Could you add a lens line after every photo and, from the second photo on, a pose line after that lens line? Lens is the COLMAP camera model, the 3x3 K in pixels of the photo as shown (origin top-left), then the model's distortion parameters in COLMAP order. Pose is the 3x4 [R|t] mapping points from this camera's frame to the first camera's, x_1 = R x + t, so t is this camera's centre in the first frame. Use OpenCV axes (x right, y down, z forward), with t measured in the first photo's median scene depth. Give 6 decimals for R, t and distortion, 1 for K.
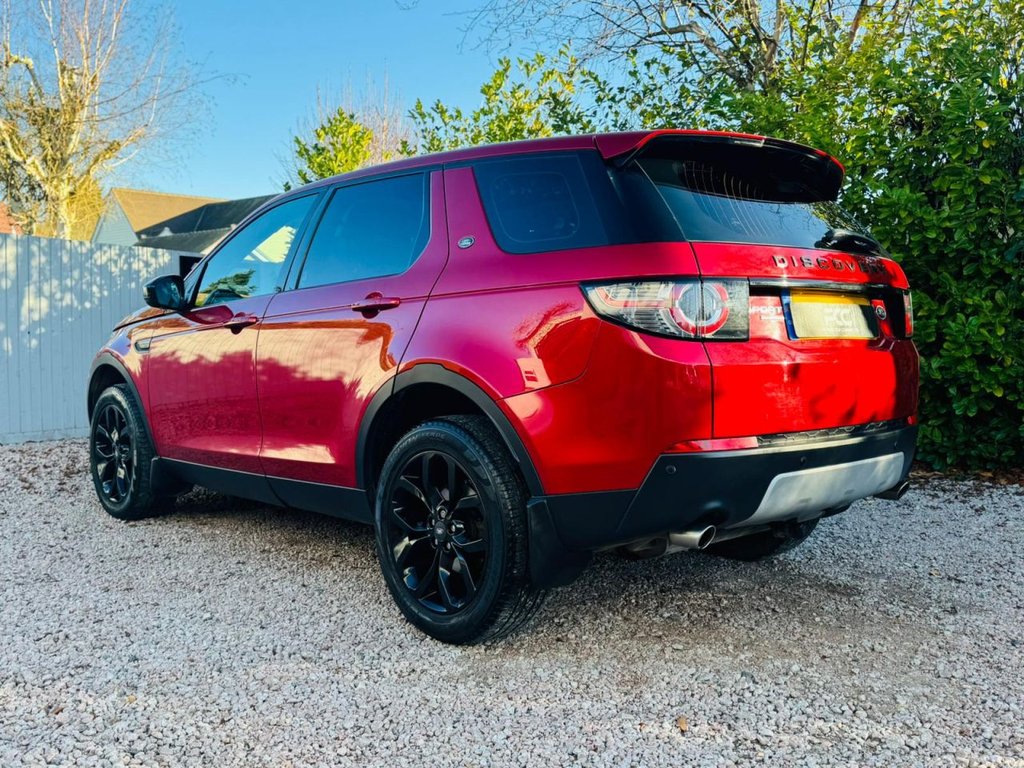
lens RADIAL K [[932.4, 0, 515.5], [0, 932.4, 384.9], [0, 0, 1]] dist [0.065510, -0.085736]
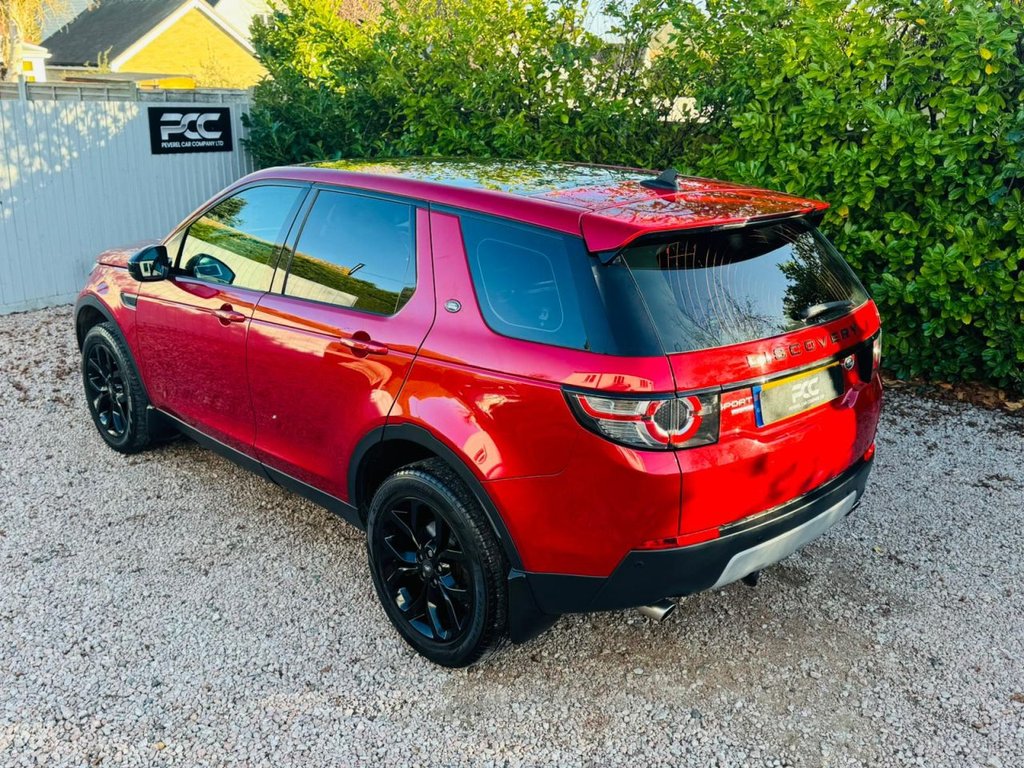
lens RADIAL K [[932.0, 0, 512.0], [0, 932.0, 384.0], [0, 0, 1]] dist [0.075903, -0.108564]
pose [[0.999698, 0.014322, 0.019988, -0.006584], [-0.018663, 0.971197, 0.237545, -0.297346], [-0.016010, -0.237846, 0.971171, -0.014882]]
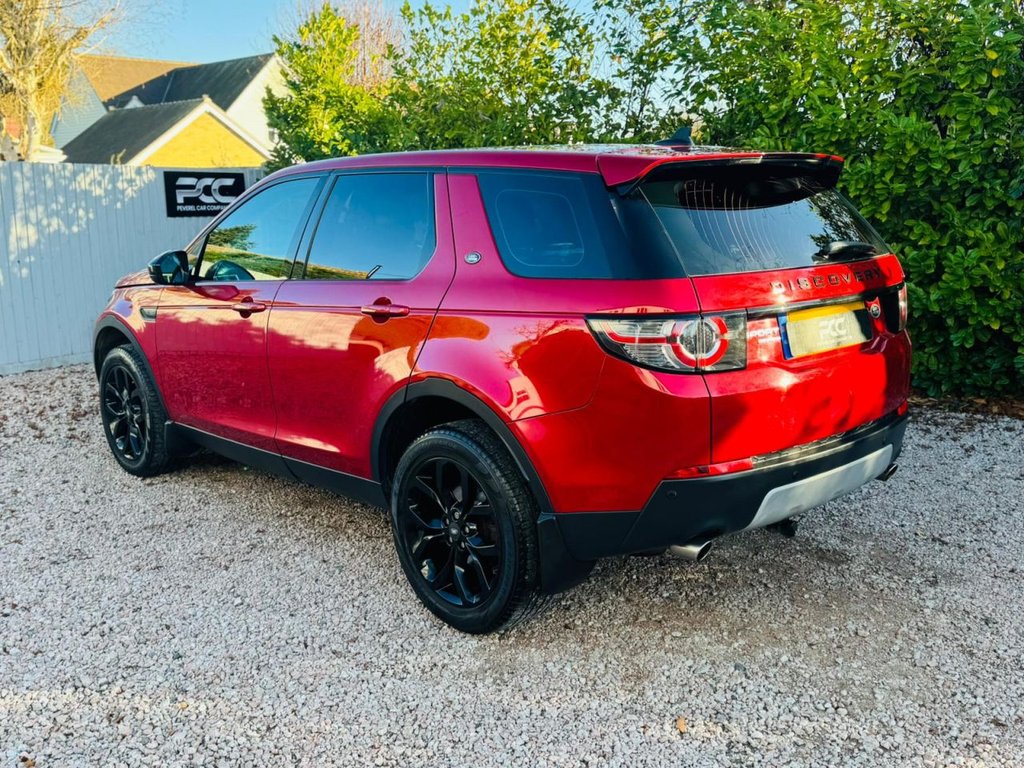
lens RADIAL K [[955.3, 0, 508.3], [0, 955.3, 381.5], [0, 0, 1]] dist [0.098564, -0.152021]
pose [[0.999859, -0.016766, -0.000052, -0.015462], [0.016623, 0.990903, 0.133545, -0.149298], [-0.002187, -0.133527, 0.991043, -0.060887]]
